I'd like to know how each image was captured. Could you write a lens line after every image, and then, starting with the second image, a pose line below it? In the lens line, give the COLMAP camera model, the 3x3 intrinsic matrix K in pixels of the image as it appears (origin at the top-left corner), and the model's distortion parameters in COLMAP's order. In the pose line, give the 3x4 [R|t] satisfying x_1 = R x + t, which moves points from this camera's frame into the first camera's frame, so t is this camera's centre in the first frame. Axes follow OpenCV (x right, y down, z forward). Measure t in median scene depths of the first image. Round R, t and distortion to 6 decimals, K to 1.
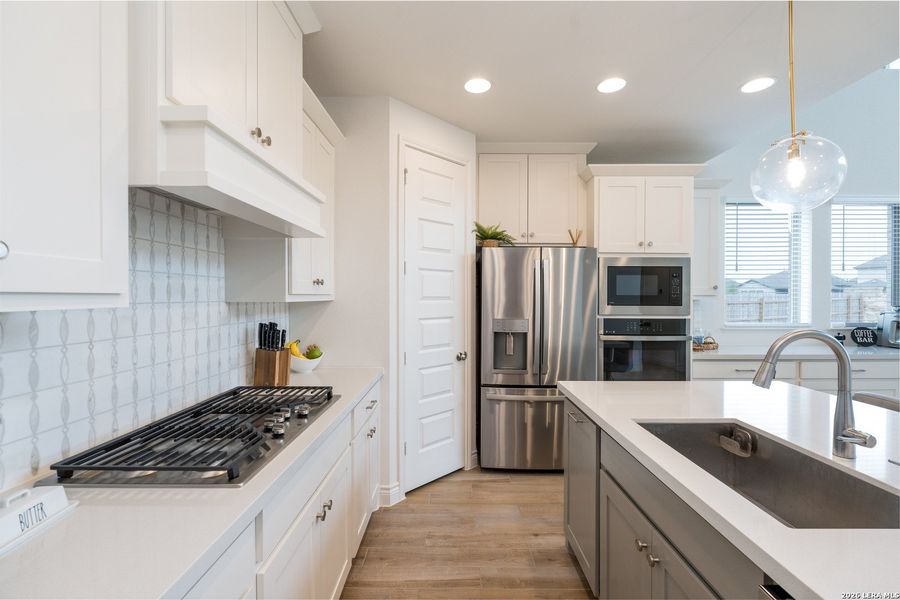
lens RADIAL K [[395.1, 0, 450.0], [0, 395.1, 300.0], [0, 0, 1]] dist [-0.001432, -0.000075]
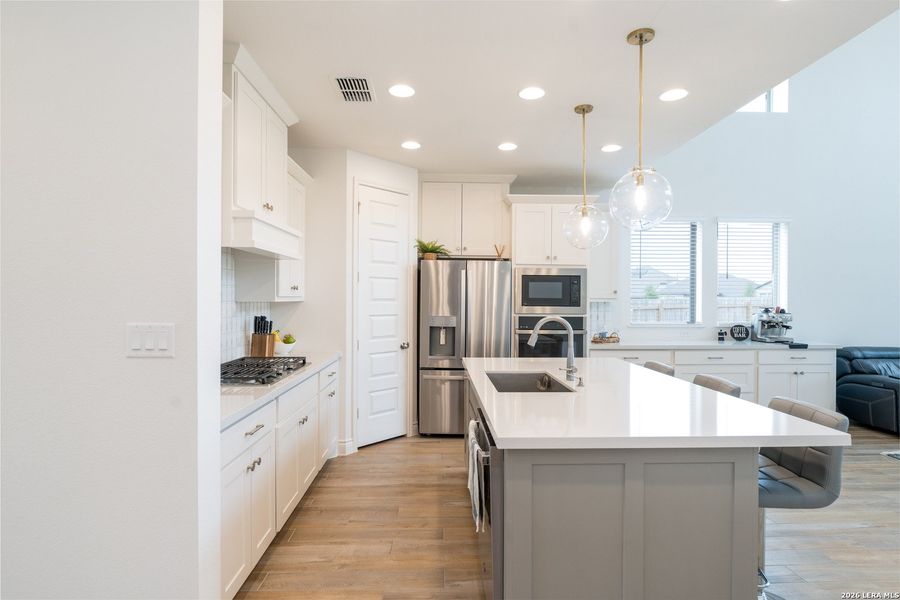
lens RADIAL K [[477.6, 0, 450.0], [0, 477.6, 300.0], [0, 0, 1]] dist [0.000540, -0.000004]
pose [[0.999335, 0.003897, 0.036253, 0.120427], [-0.003688, 0.999976, -0.005829, 0.004303], [-0.036275, 0.005691, 0.999326, -0.542917]]
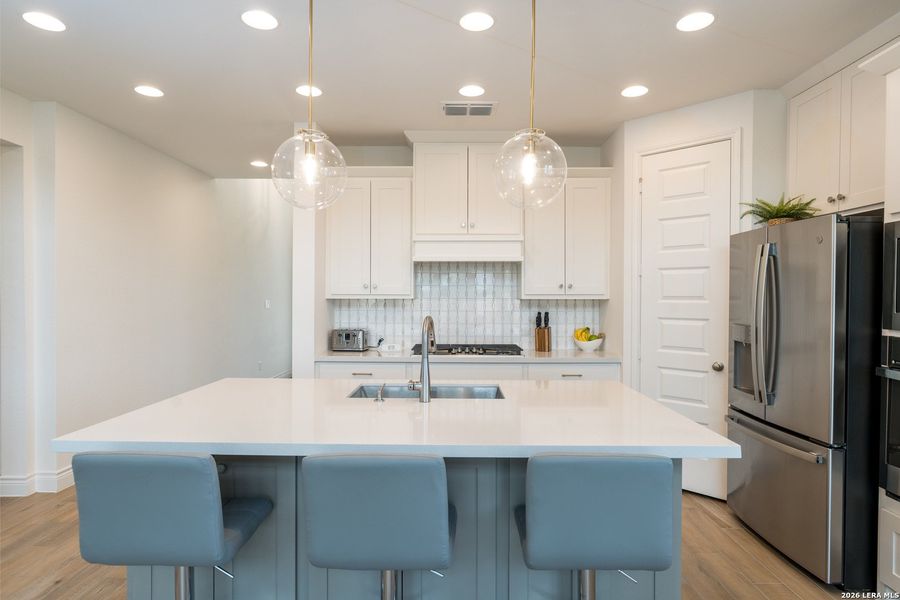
lens RADIAL K [[515.5, 0, 450.0], [0, 515.5, 300.0], [0, 0, 1]] dist [-0.001585, -0.000021]
pose [[-0.006776, 0.007734, -0.999947, 1.160306], [-0.011091, 0.999908, 0.007809, -0.002710], [0.999916, 0.011144, -0.006689, 0.435937]]
